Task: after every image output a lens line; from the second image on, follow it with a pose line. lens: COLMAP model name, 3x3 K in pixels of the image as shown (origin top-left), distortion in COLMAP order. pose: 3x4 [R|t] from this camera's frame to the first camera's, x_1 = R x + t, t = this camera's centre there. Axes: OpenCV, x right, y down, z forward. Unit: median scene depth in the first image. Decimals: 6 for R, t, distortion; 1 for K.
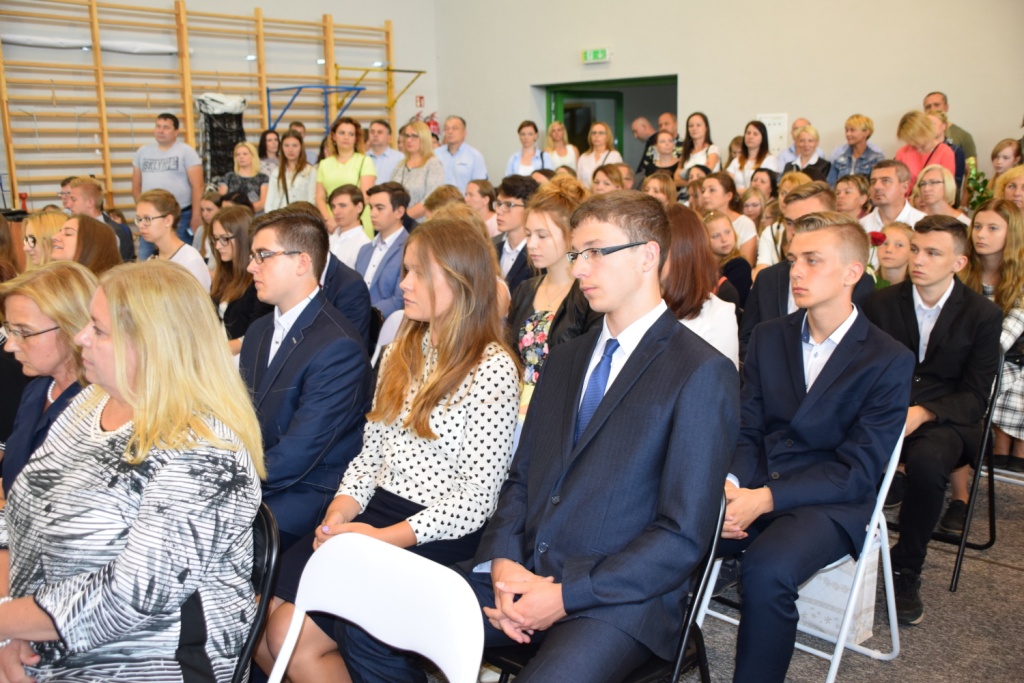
lens RADIAL K [[1020.5, 0, 509.0], [0, 1020.5, 348.6], [0, 0, 1]] dist [-0.023101, 0.000000]
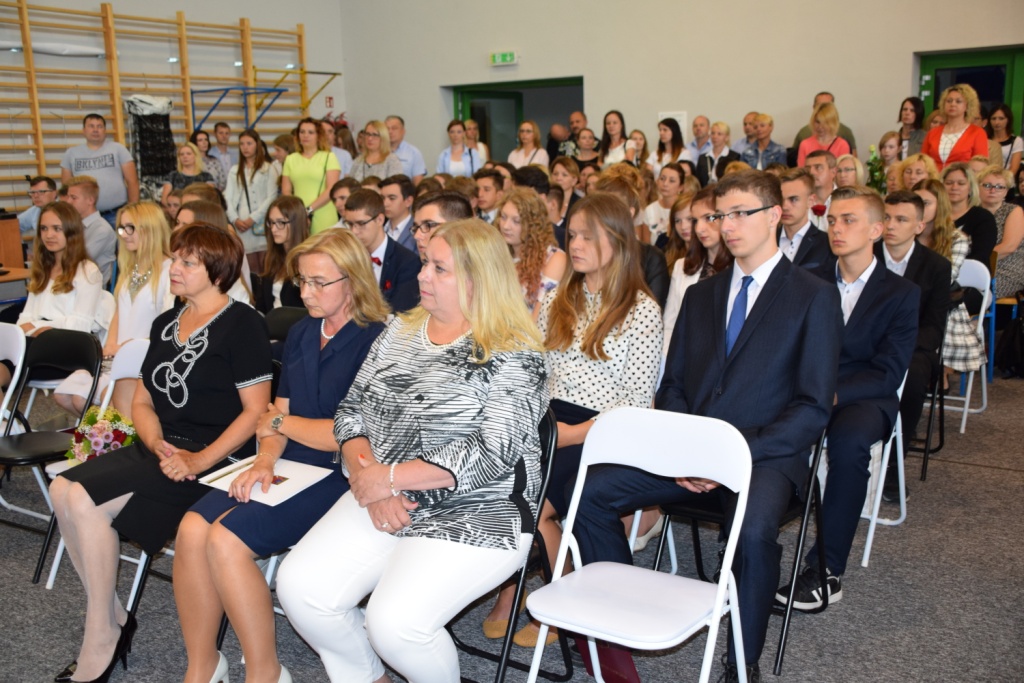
lens RADIAL K [[1020.5, 0, 516.2], [0, 1020.5, 341.6], [0, 0, 1]] dist [-0.023101, 0.000000]
pose [[0.987143, -0.038440, 0.155152, -0.106094], [0.039276, 0.999226, -0.002327, 0.017528], [-0.154942, 0.008391, 0.987888, -0.080058]]
